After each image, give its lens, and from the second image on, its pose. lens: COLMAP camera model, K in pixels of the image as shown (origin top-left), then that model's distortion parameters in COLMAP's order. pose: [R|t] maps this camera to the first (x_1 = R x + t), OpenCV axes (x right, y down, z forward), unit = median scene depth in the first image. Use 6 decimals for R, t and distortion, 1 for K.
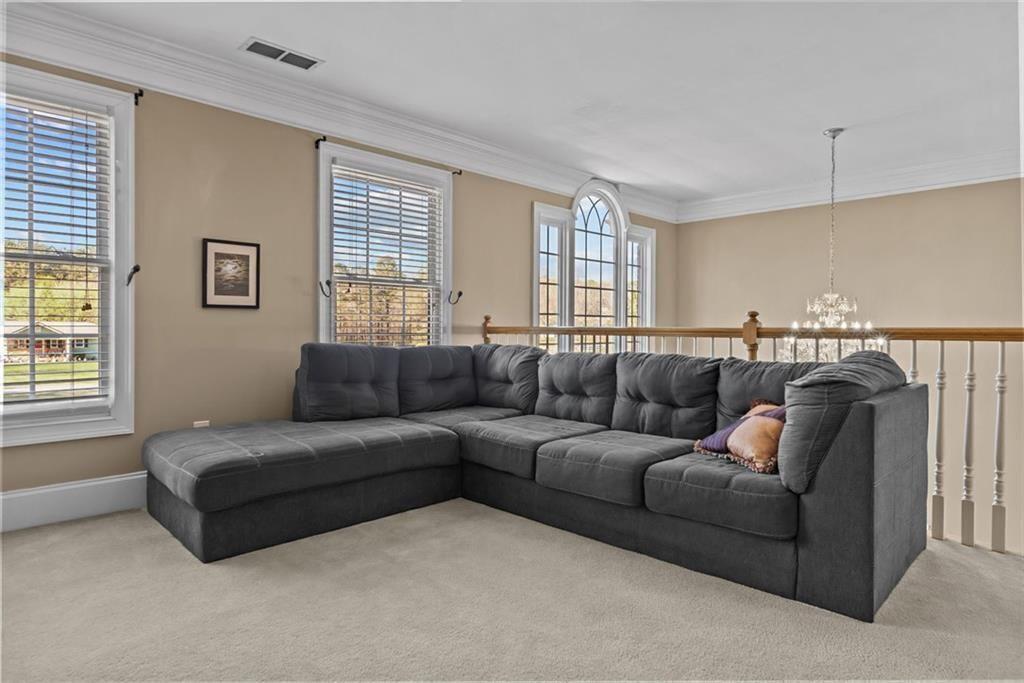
lens RADIAL K [[585.7, 0, 511.4], [0, 585.7, 334.4], [0, 0, 1]] dist [-0.012738, 0.001562]
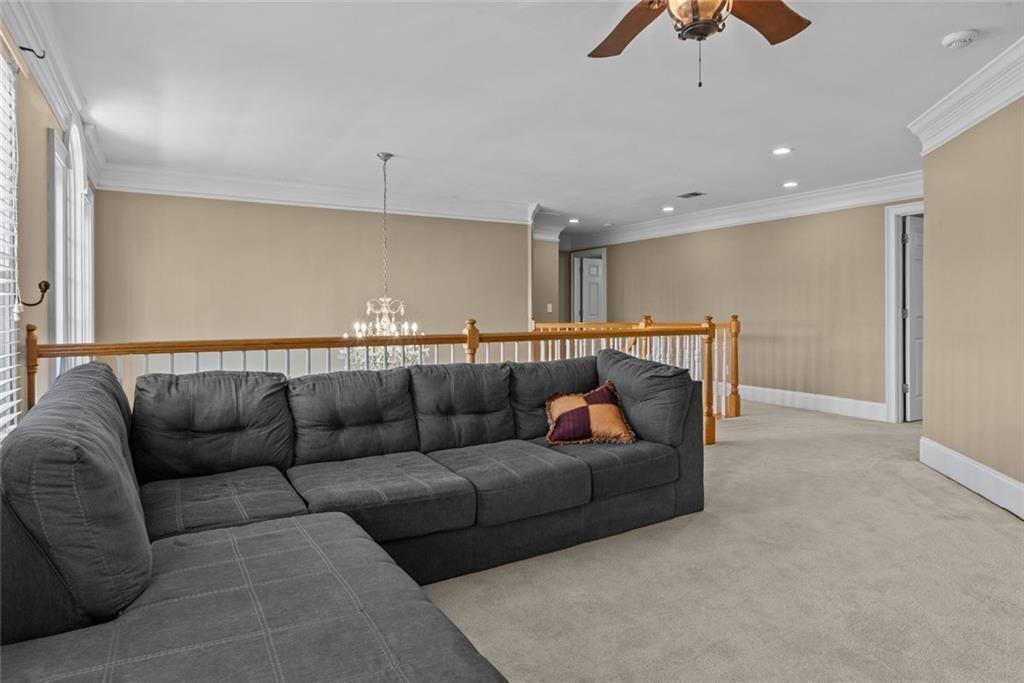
lens RADIAL K [[585.7, 0, 511.5], [0, 585.7, 340.0], [0, 0, 1]] dist [-0.012738, 0.001562]
pose [[0.247544, -0.023845, 0.968583, -0.651516], [0.042072, 0.999019, 0.013842, -0.012774], [-0.967963, 0.037324, 0.248304, 0.668046]]
